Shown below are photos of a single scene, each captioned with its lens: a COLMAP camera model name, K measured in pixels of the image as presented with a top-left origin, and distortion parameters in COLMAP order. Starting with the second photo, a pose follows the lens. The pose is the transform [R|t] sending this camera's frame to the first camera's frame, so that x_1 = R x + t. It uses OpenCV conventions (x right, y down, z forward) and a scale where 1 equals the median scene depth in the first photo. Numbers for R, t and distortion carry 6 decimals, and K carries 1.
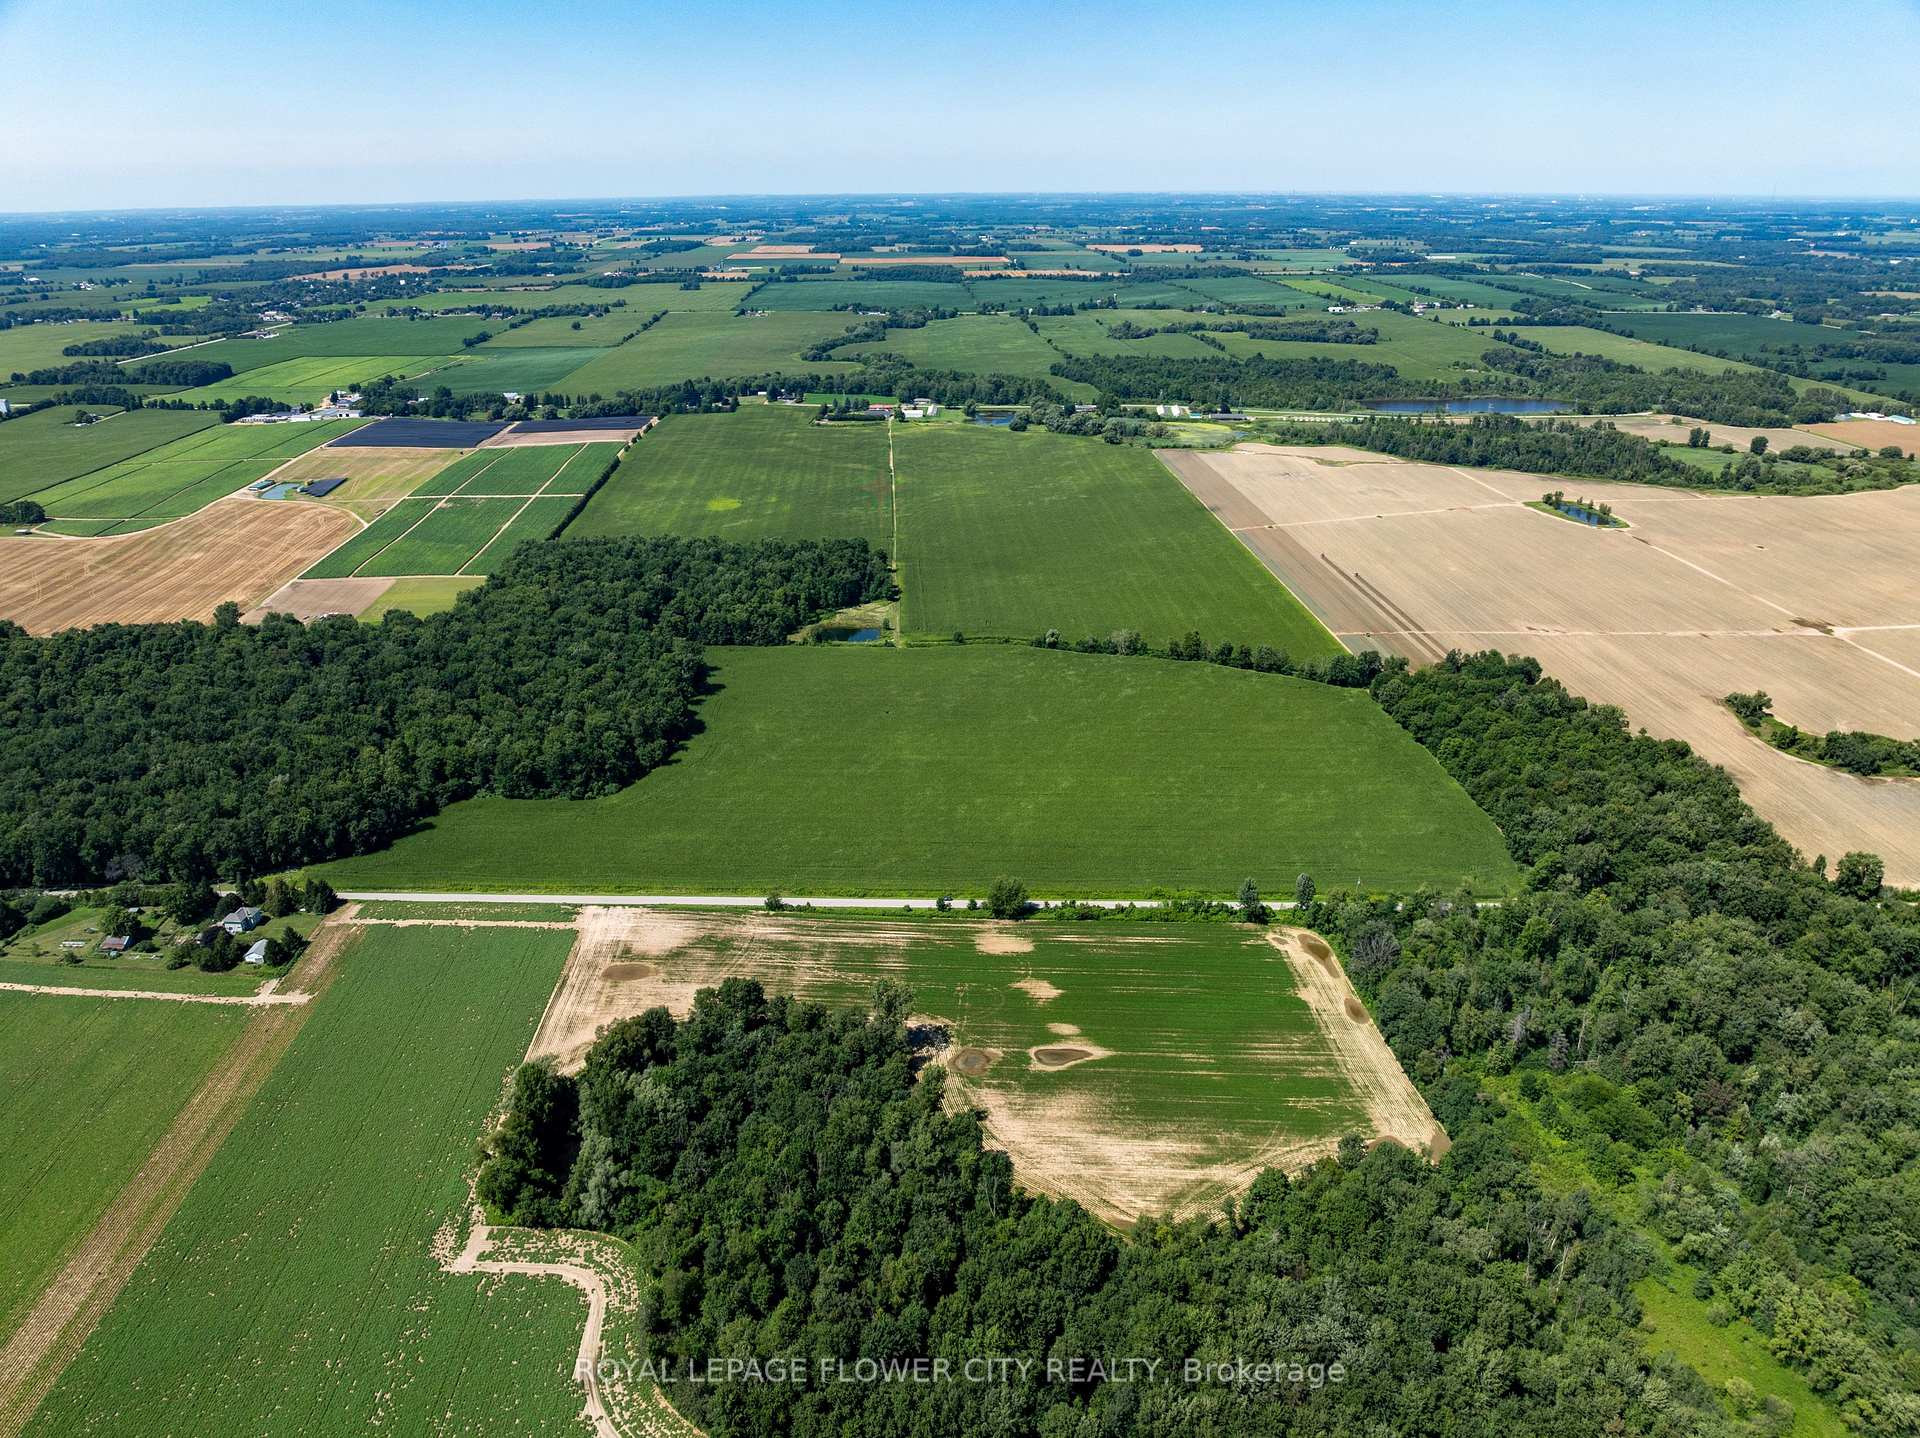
lens RADIAL K [[1328.8, 0, 960.0], [0, 1328.8, 719.0], [0, 0, 1]] dist [-0.030807, 0.002119]
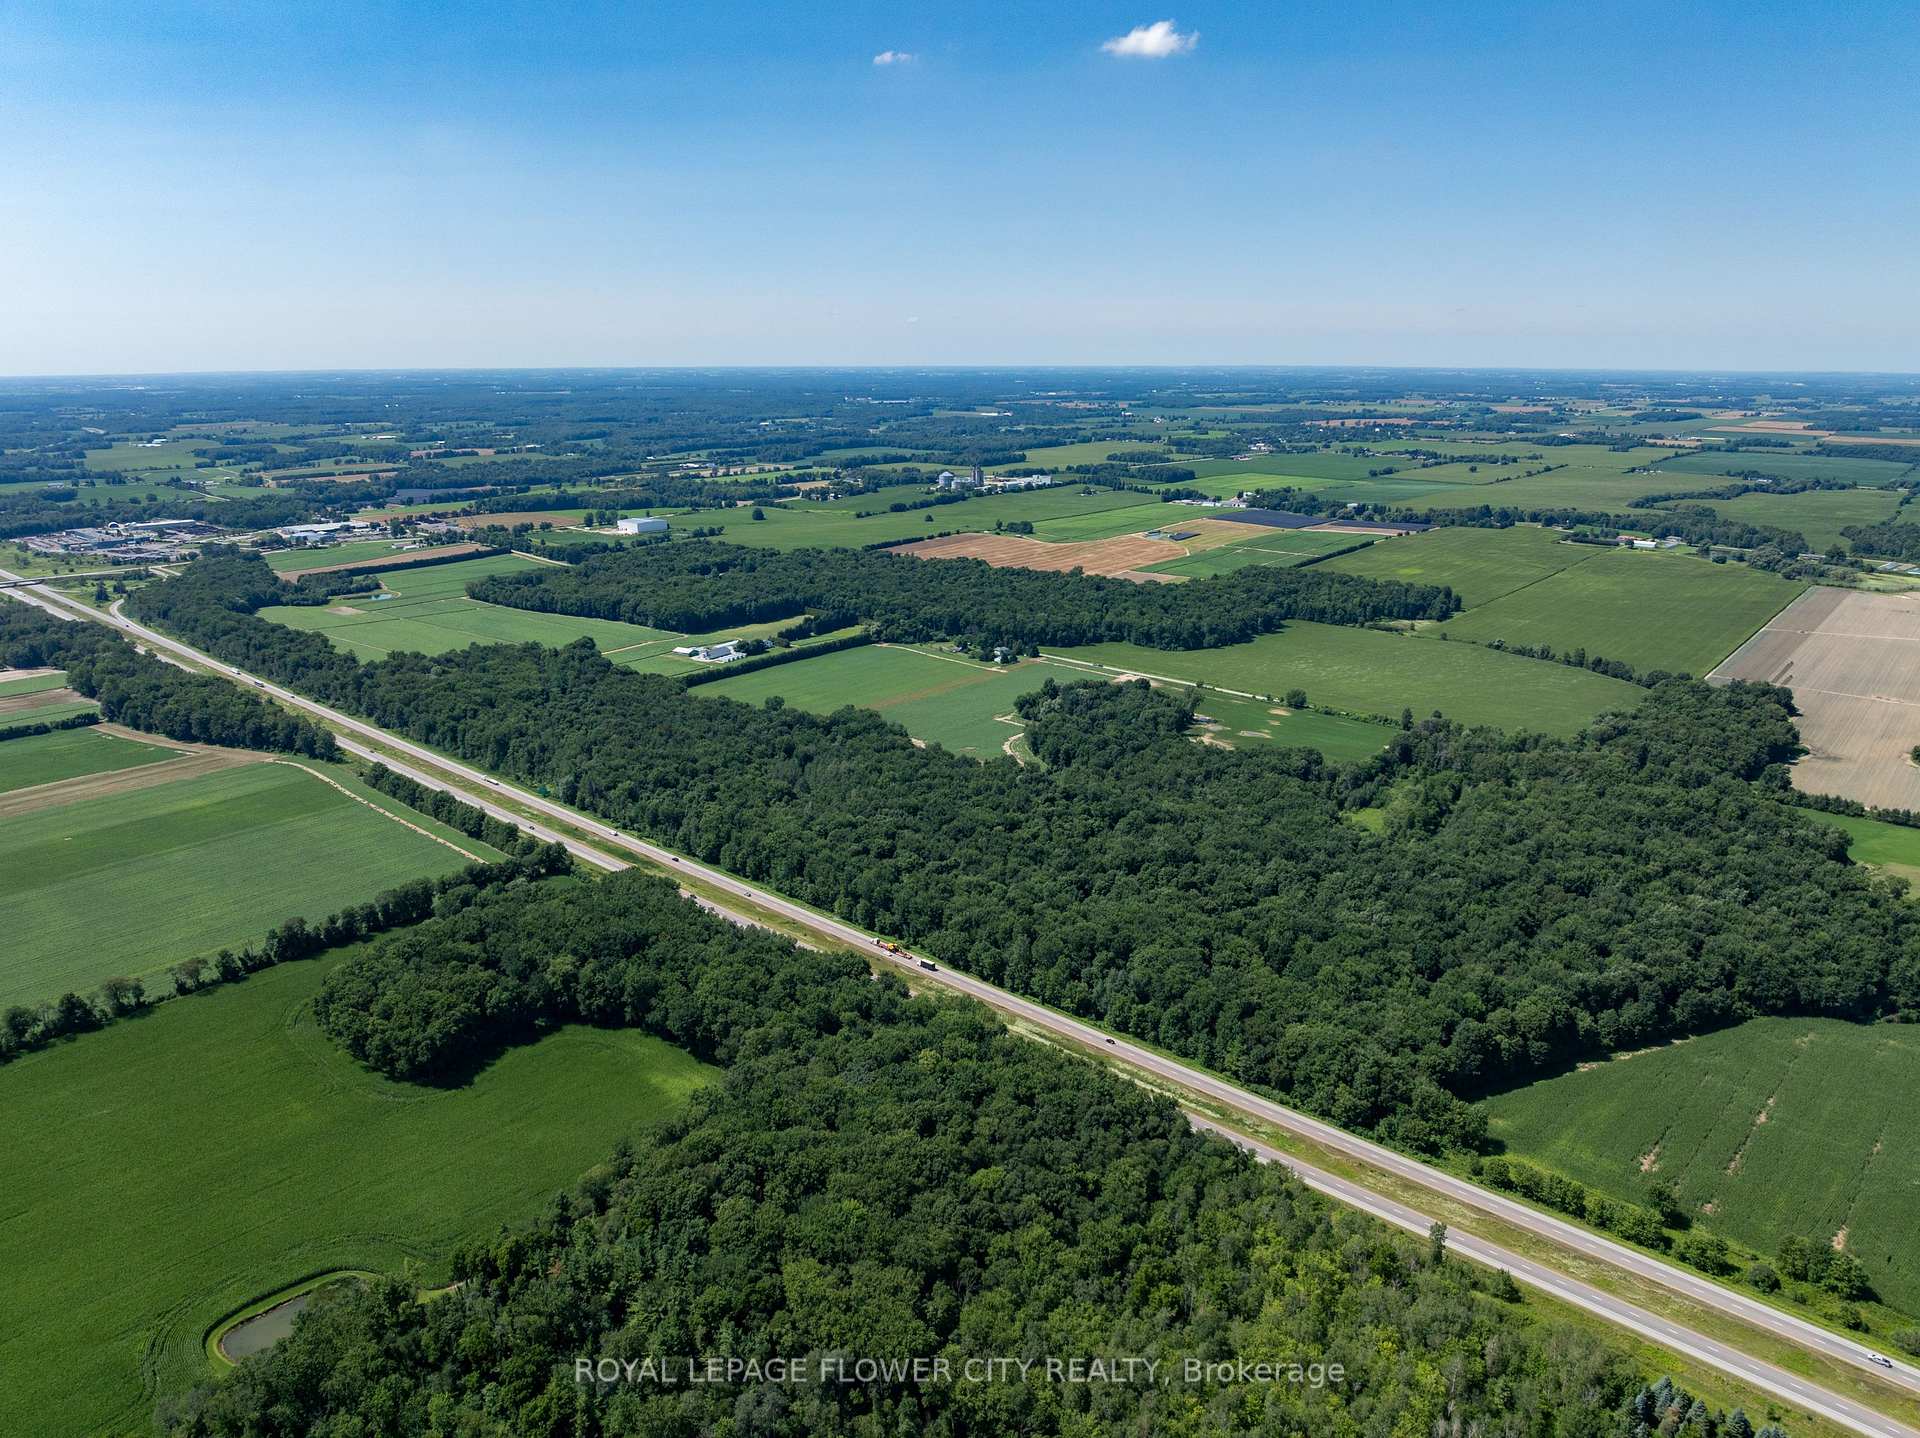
lens RADIAL K [[1328.8, 0, 960.0], [0, 1328.8, 719.0], [0, 0, 1]] dist [-0.030807, 0.002119]
pose [[0.742308, 0.187877, -0.643180, 0.273501], [-0.260097, 0.965411, -0.018180, 0.096073], [0.617518, 0.180785, 0.765499, -0.241488]]
